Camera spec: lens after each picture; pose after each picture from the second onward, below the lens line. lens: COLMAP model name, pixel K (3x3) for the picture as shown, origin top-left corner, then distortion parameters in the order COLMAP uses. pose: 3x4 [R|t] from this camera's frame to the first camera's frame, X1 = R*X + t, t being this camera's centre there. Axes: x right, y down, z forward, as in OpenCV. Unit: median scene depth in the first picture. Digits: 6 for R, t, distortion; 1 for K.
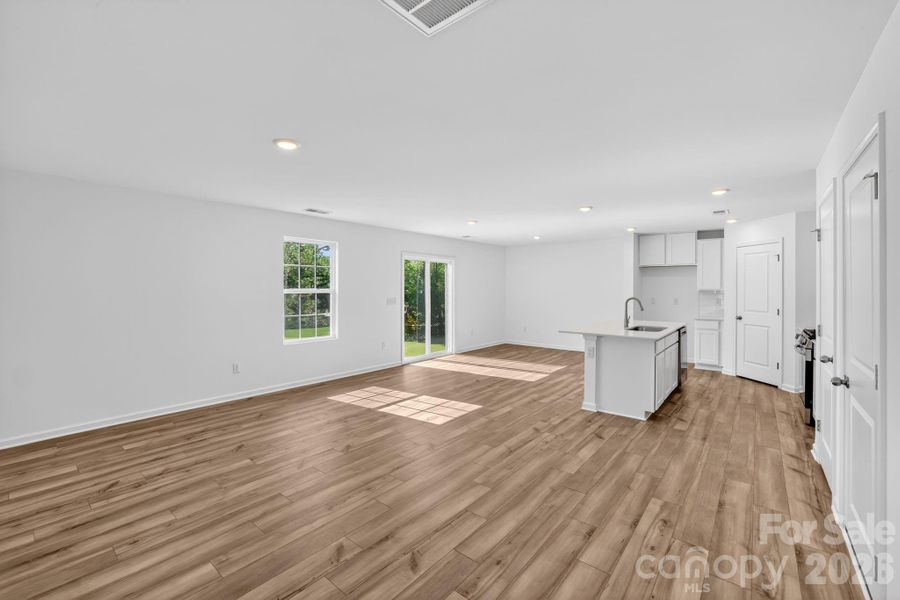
lens RADIAL K [[383.7, 0, 462.8], [0, 383.7, 291.1], [0, 0, 1]] dist [-0.020442, 0.004123]
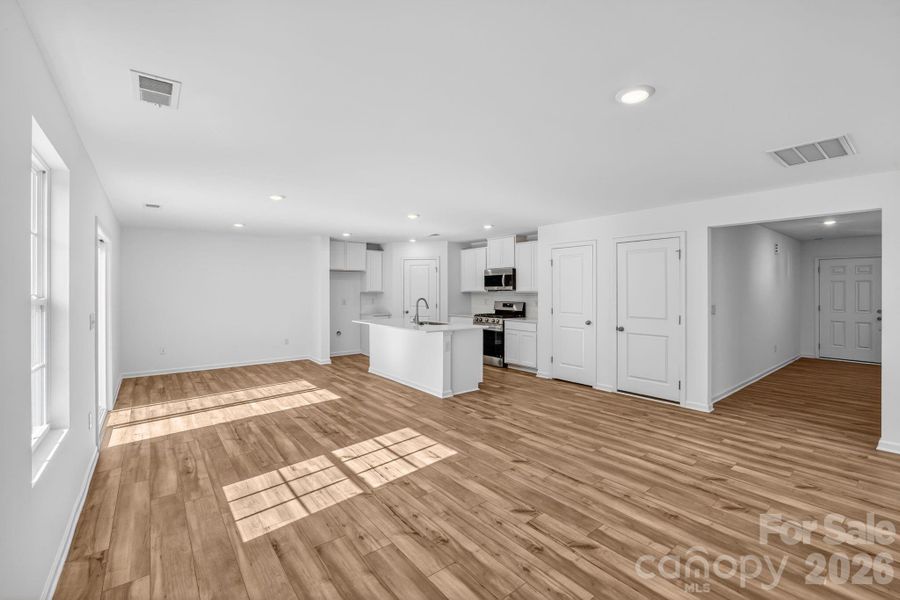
lens RADIAL K [[383.7, 0, 442.5], [0, 383.7, 294.6], [0, 0, 1]] dist [-0.020442, 0.004123]
pose [[0.243507, -0.013940, 0.969799, -1.127639], [0.010166, 0.999878, 0.011820, -0.013867], [-0.969846, 0.006981, 0.243619, 1.052767]]
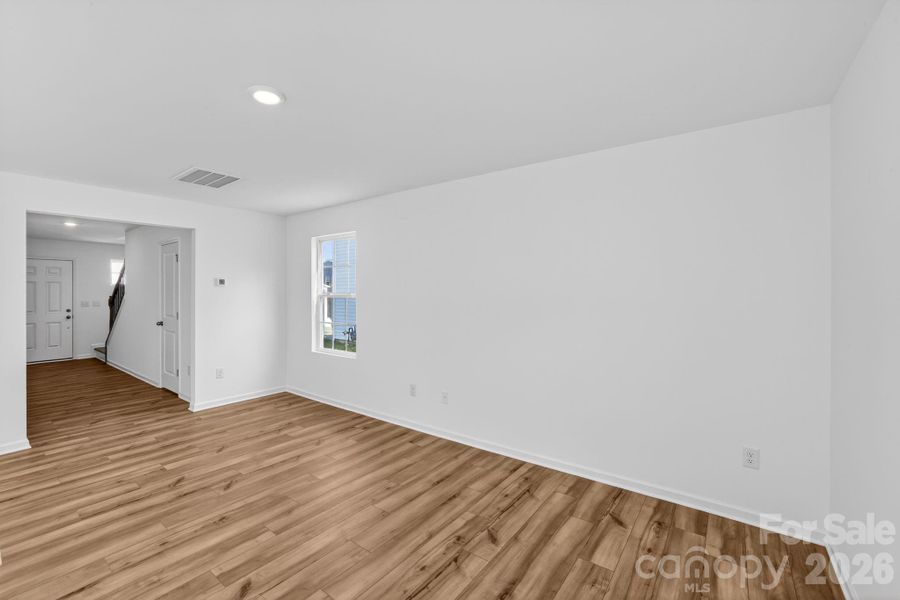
lens RADIAL K [[383.7, 0, 453.0], [0, 383.7, 276.5], [0, 0, 1]] dist [-0.020442, 0.004123]
pose [[-0.999597, -0.000314, -0.028371, -0.712877], [0.000464, 0.999625, -0.027384, -0.012730], [0.028369, -0.027386, -0.999222, 1.570141]]
